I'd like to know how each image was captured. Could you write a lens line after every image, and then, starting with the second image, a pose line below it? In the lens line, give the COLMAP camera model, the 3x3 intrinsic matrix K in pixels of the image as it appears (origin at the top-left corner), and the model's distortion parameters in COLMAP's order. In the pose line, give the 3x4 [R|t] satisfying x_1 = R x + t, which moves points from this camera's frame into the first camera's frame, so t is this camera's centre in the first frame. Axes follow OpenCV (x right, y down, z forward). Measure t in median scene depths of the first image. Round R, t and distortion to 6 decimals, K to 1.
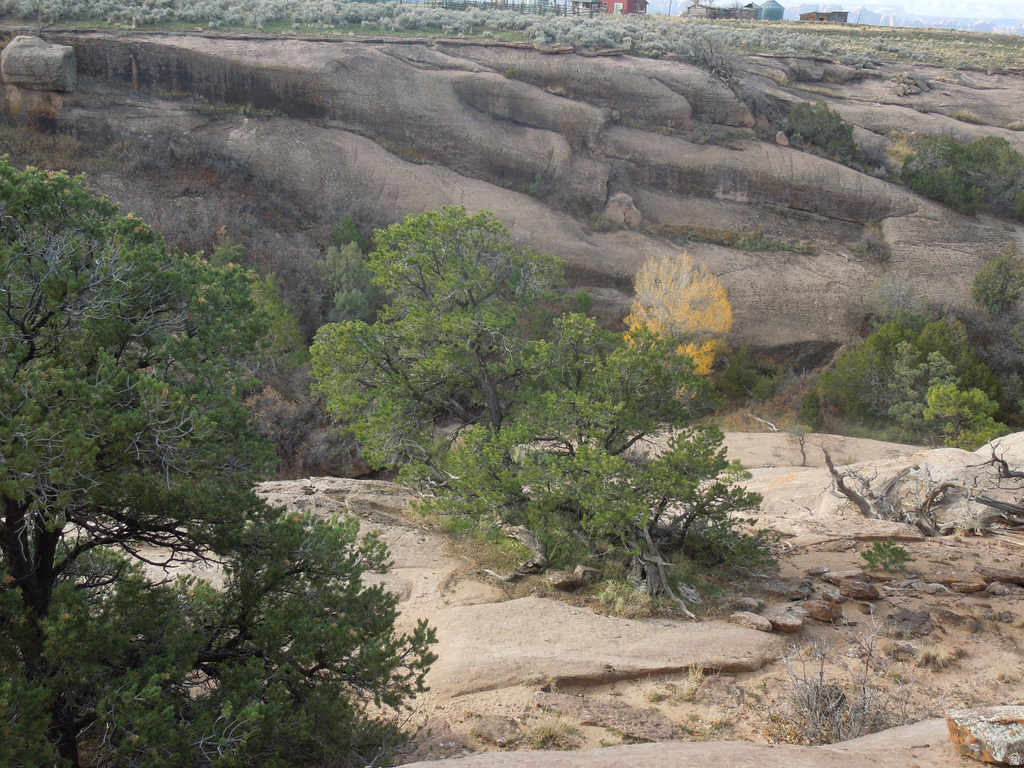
lens RADIAL K [[1163.8, 0, 518.5], [0, 1163.8, 376.5], [0, 0, 1]] dist [-0.037428, 0.000000]
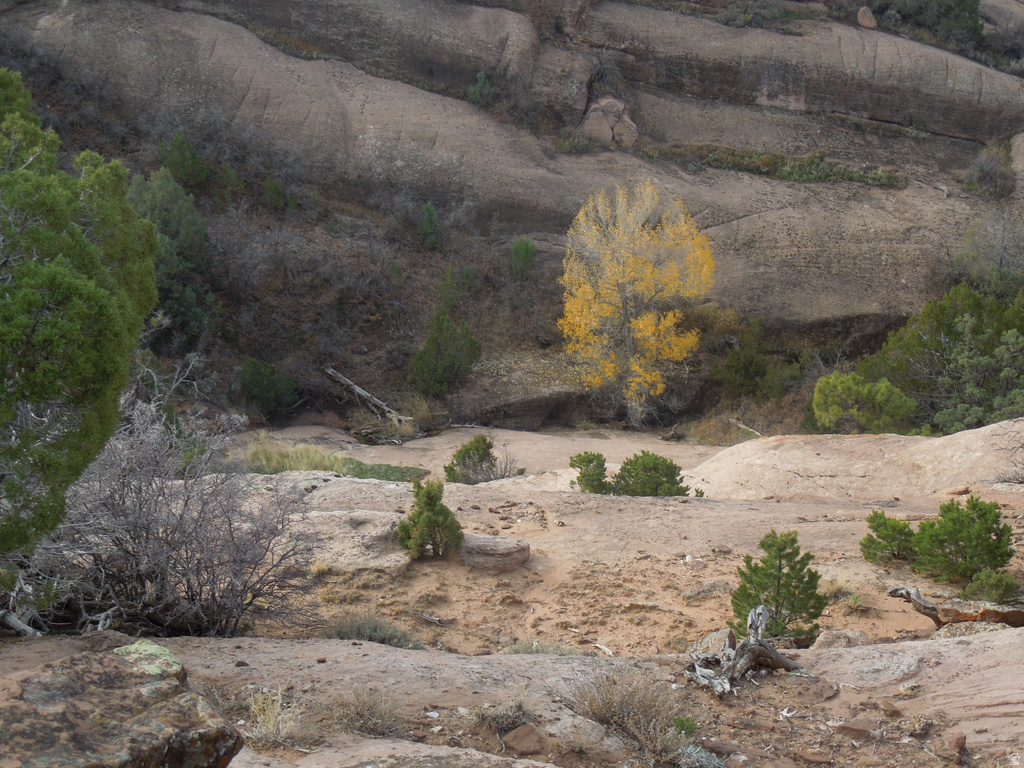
lens RADIAL K [[1607.4, 0, 529.9], [0, 1607.4, 383.2], [0, 0, 1]] dist [-0.071751, 0.000000]
pose [[0.991343, 0.013579, -0.130593, 0.175032], [-0.012592, 0.999886, 0.008374, 0.004163], [0.130691, -0.006657, 0.991401, 0.050383]]
